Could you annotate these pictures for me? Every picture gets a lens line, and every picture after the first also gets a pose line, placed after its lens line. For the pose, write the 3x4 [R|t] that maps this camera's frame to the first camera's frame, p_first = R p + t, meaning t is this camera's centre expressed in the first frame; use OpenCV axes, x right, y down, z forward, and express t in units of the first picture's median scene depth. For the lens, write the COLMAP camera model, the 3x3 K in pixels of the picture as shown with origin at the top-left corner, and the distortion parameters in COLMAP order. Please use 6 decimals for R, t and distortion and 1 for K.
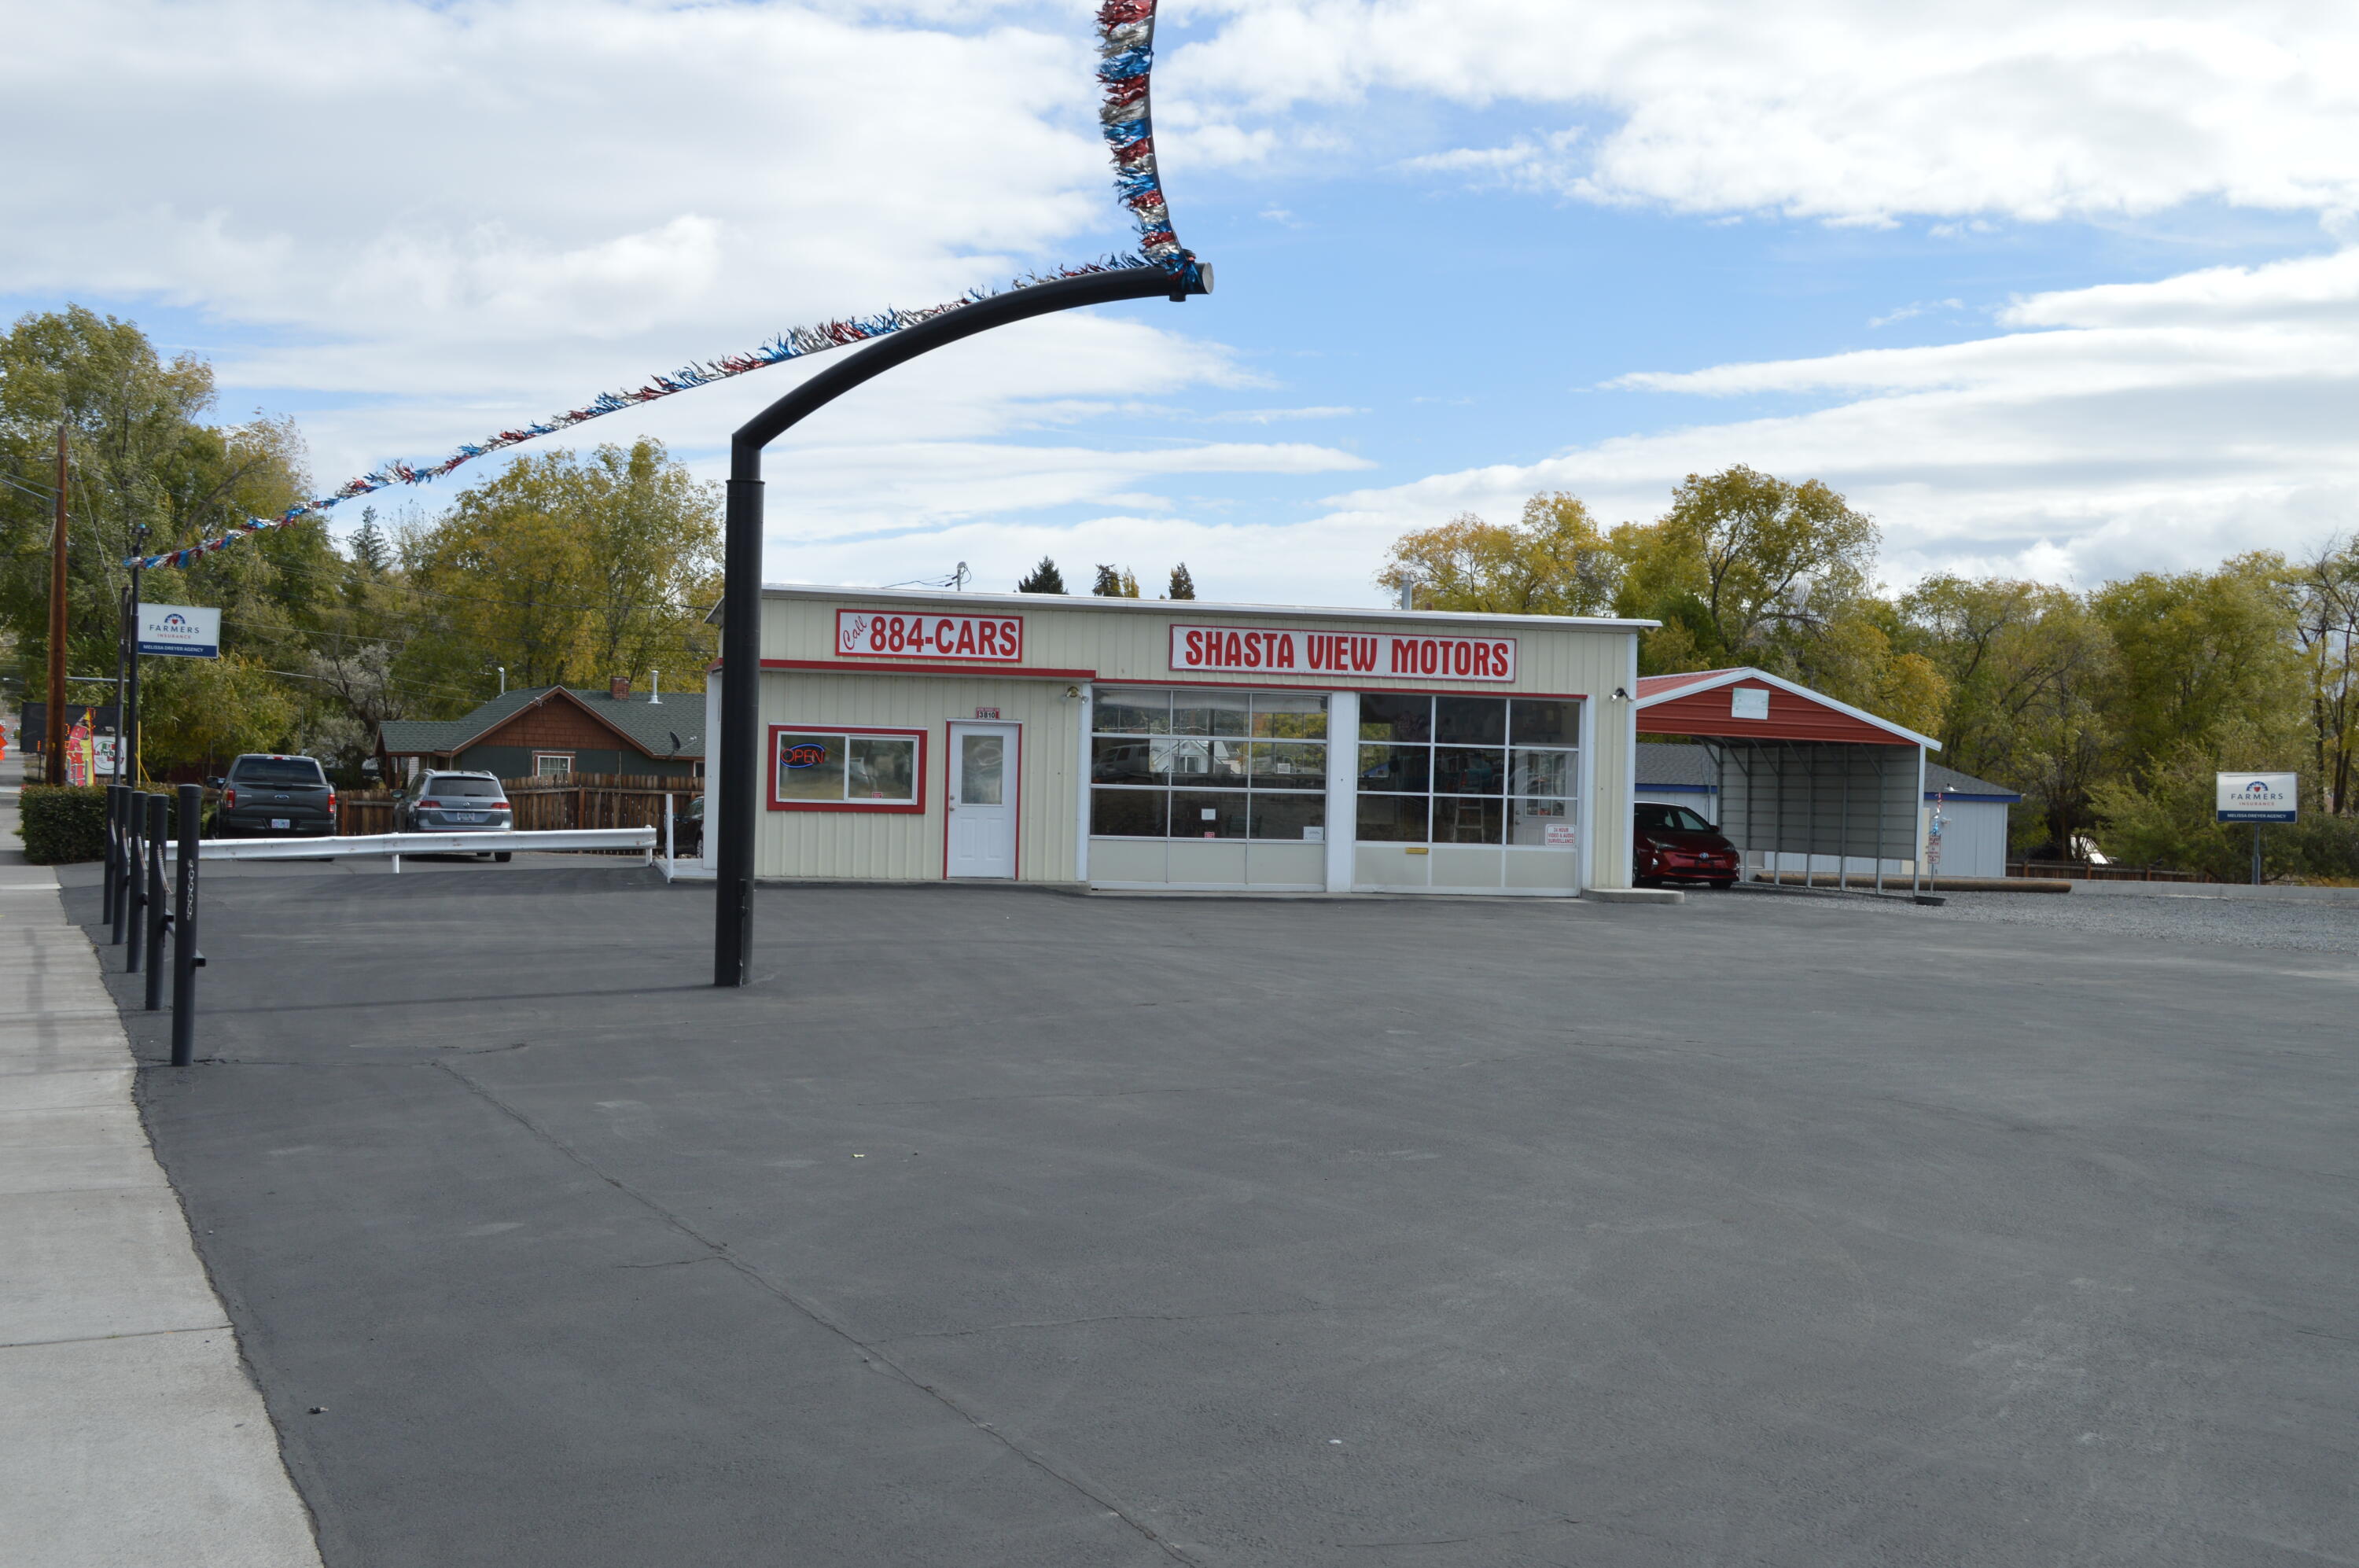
lens RADIAL K [[2499.9, 0, 1179.5], [0, 2499.9, 784.0], [0, 0, 1]] dist [-0.039298, 0.008600]
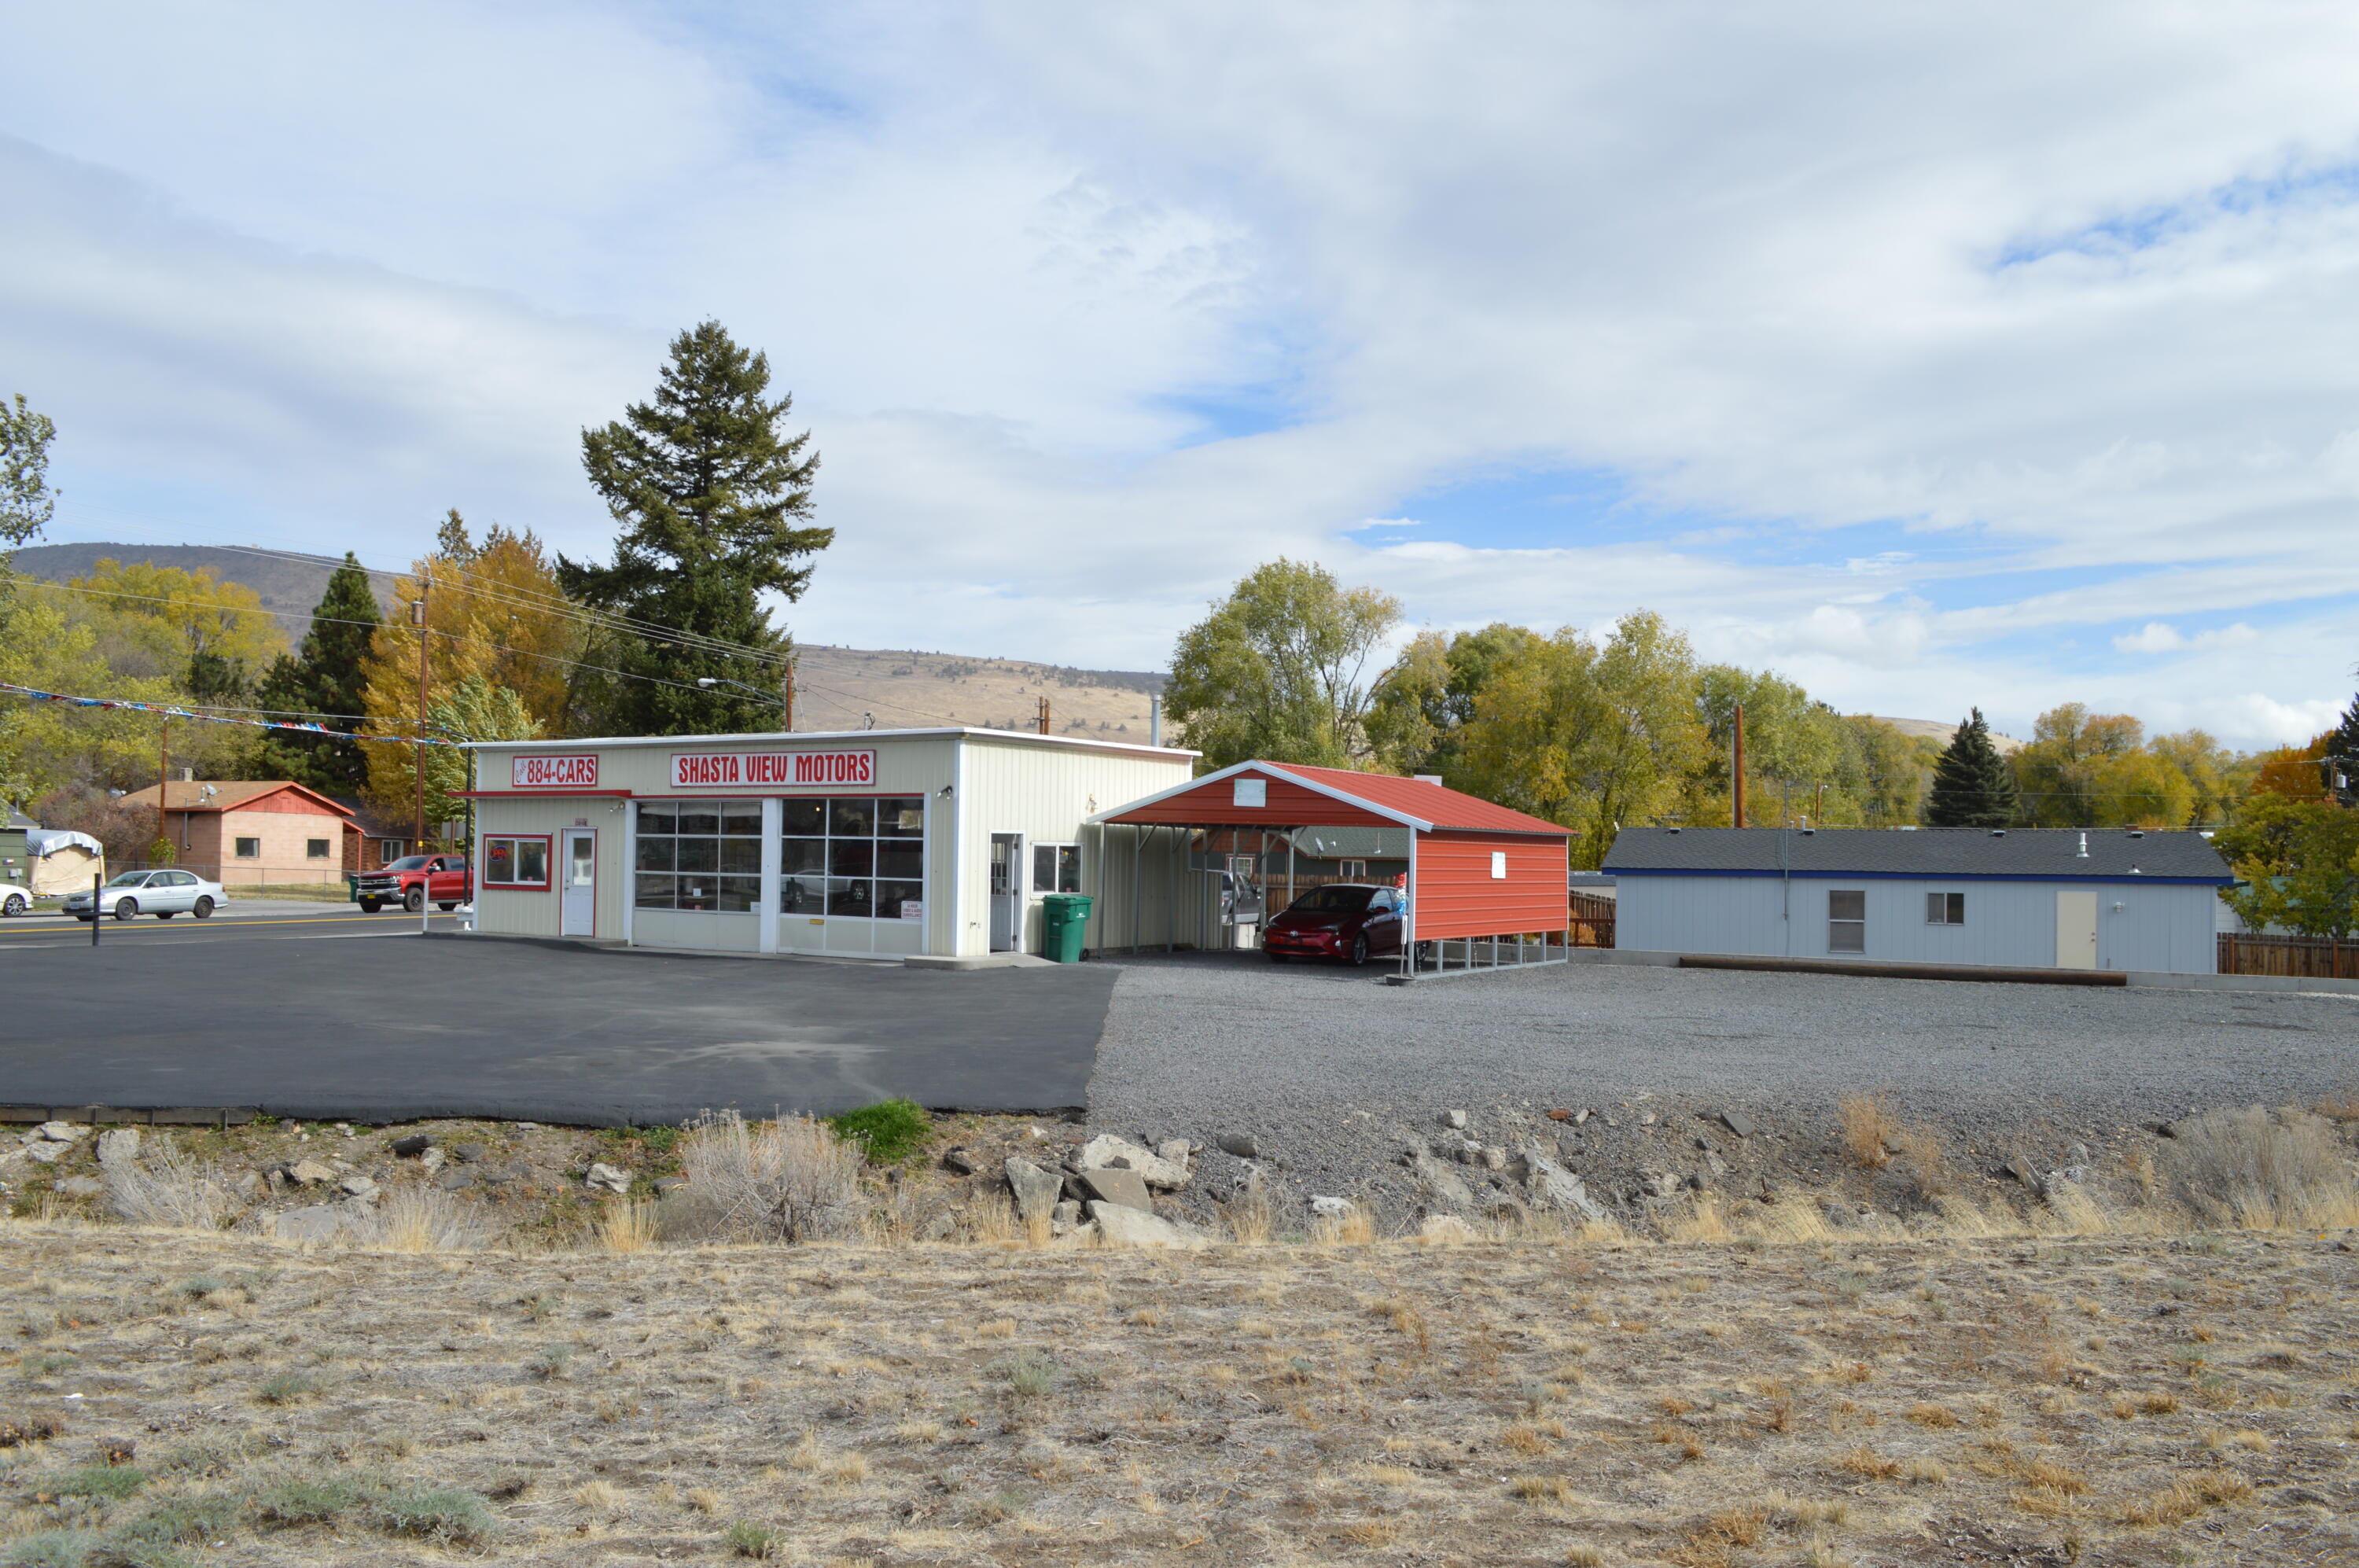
lens RADIAL K [[1891.4, 0, 1187.2], [0, 1891.4, 793.6], [0, 0, 1]] dist [-0.084166, 0.015865]
pose [[0.712016, -0.038006, -0.701134, 0.917762], [0.003669, 0.998722, -0.050411, 0.010944], [0.702153, 0.033321, 0.711246, 0.462236]]
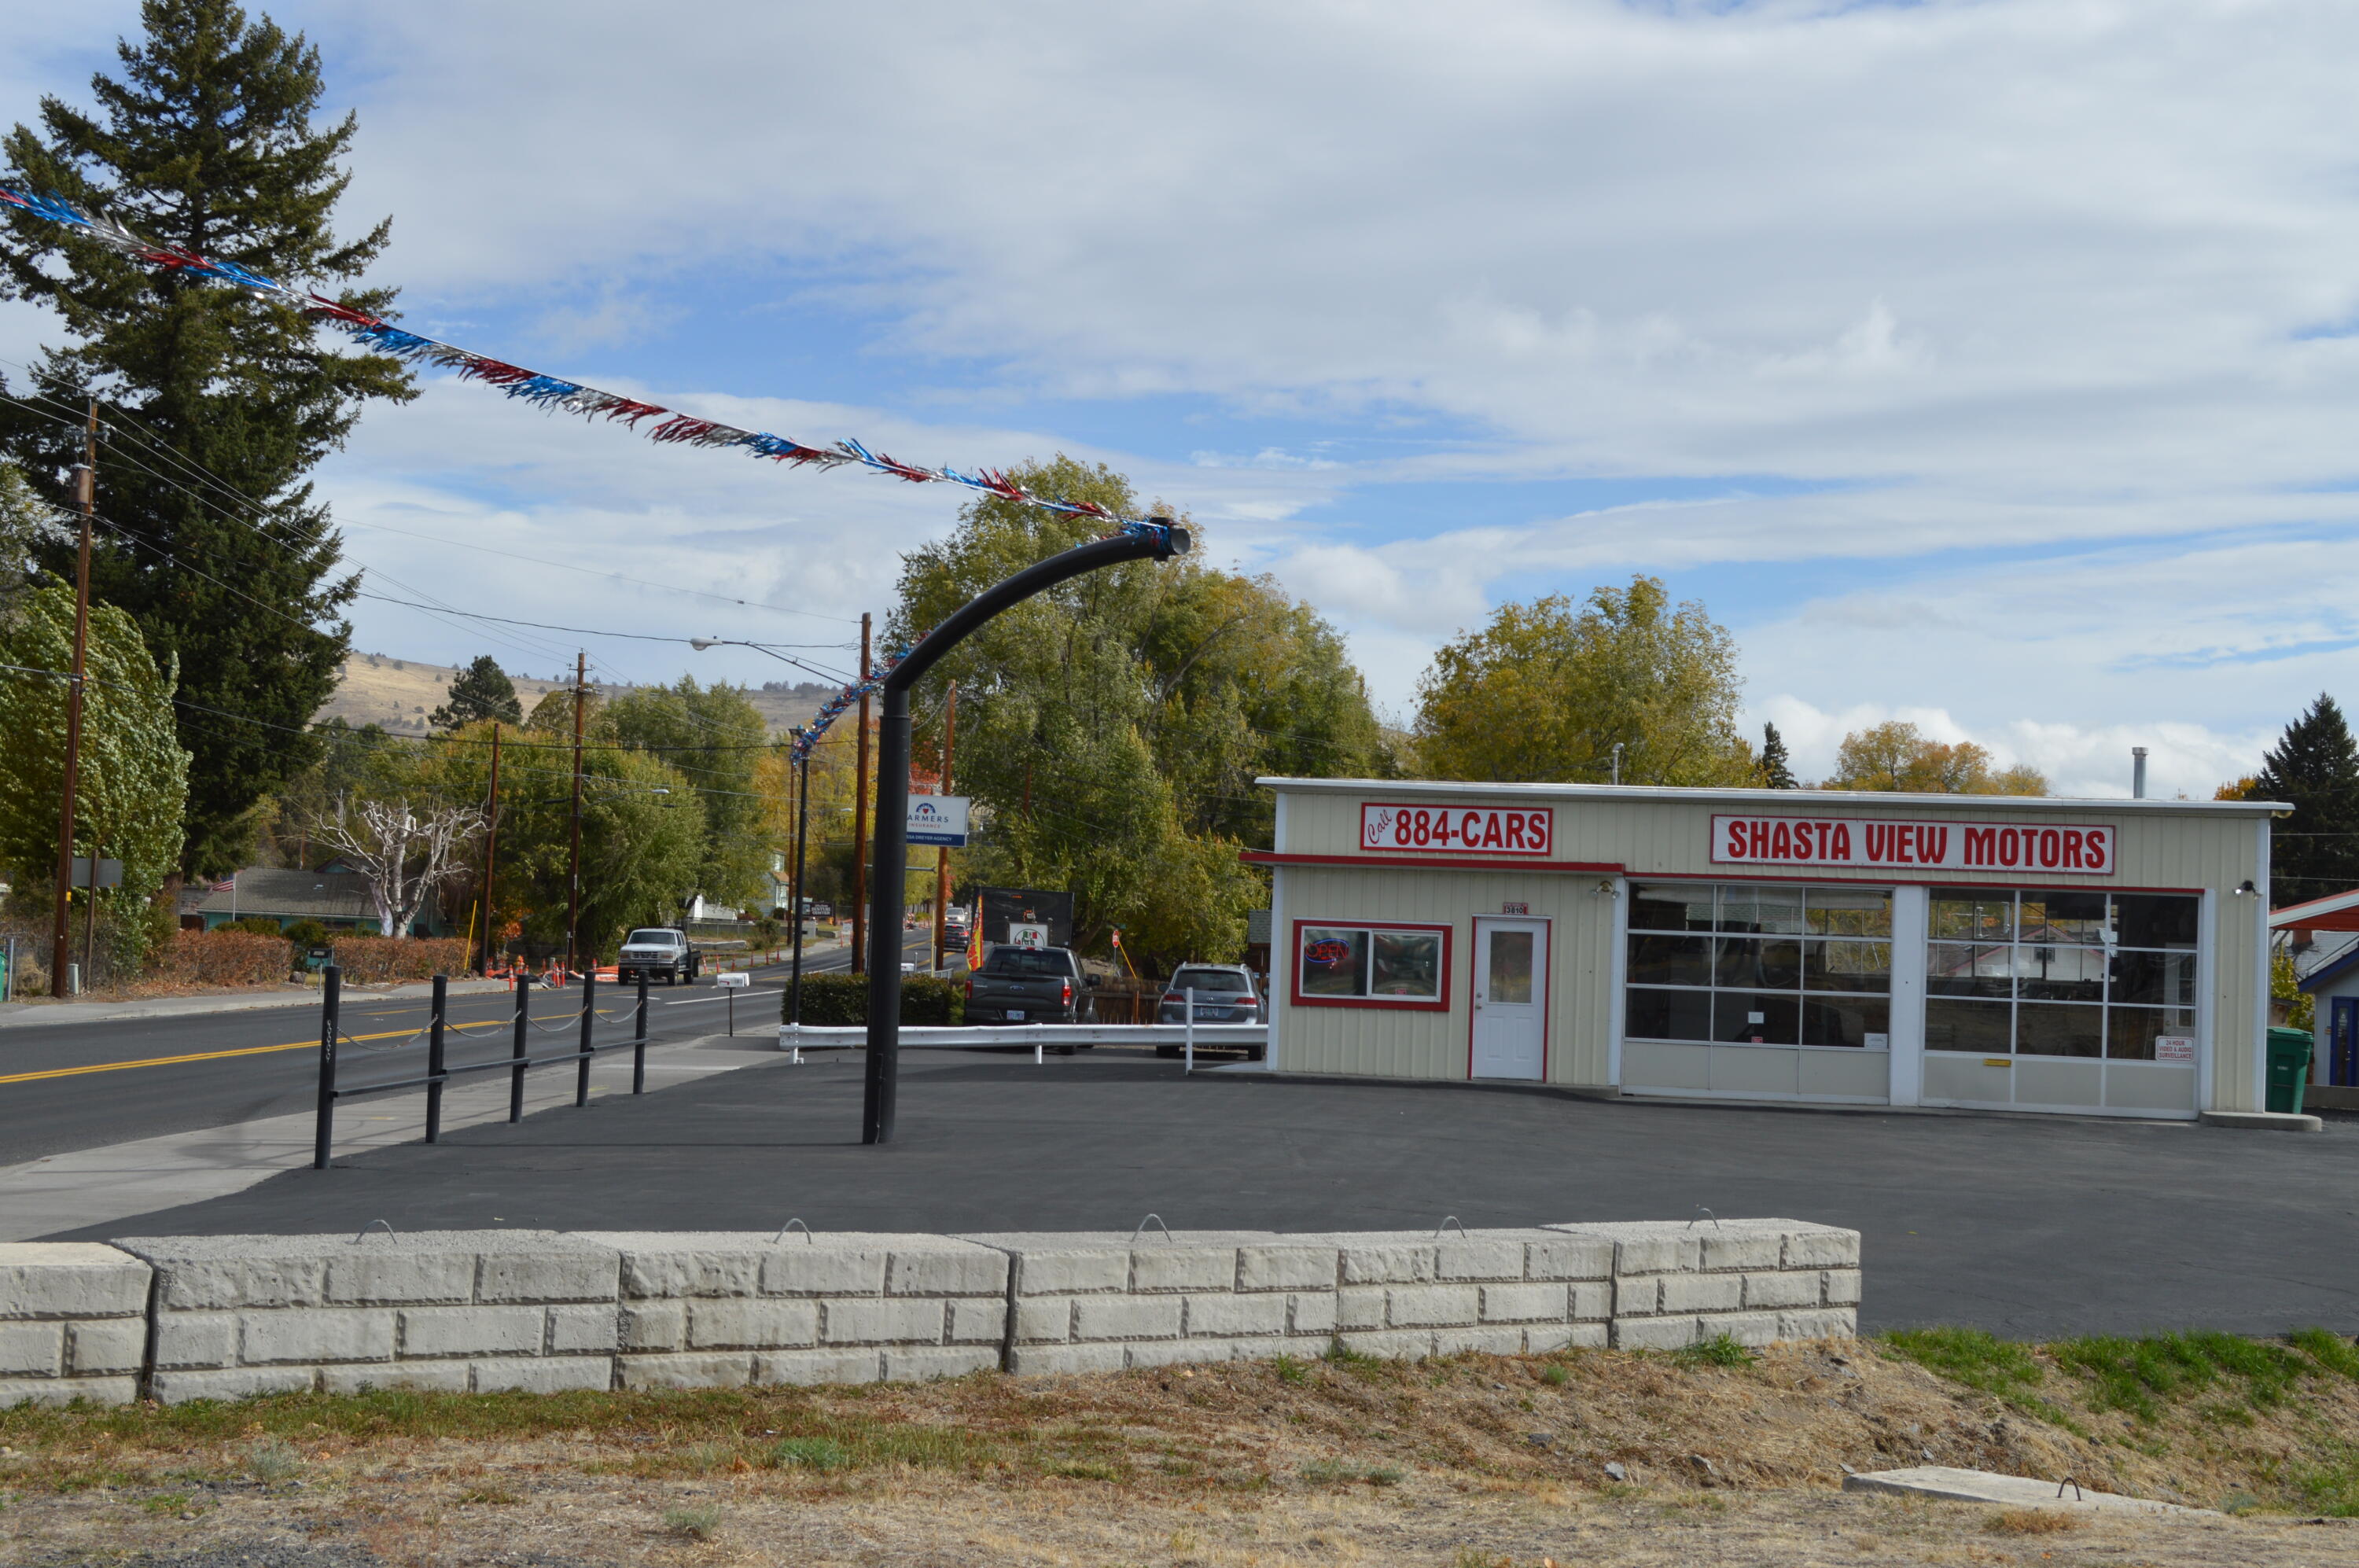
lens RADIAL K [[3208.5, 0, 1179.5], [0, 3208.5, 784.0], [0, 0, 1]] dist [-0.021610, -0.018715]
pose [[0.905733, -0.013020, -0.423649, 0.324960], [-0.013820, 0.998090, -0.060219, 0.000168], [0.423623, 0.060397, 0.903823, -0.175892]]
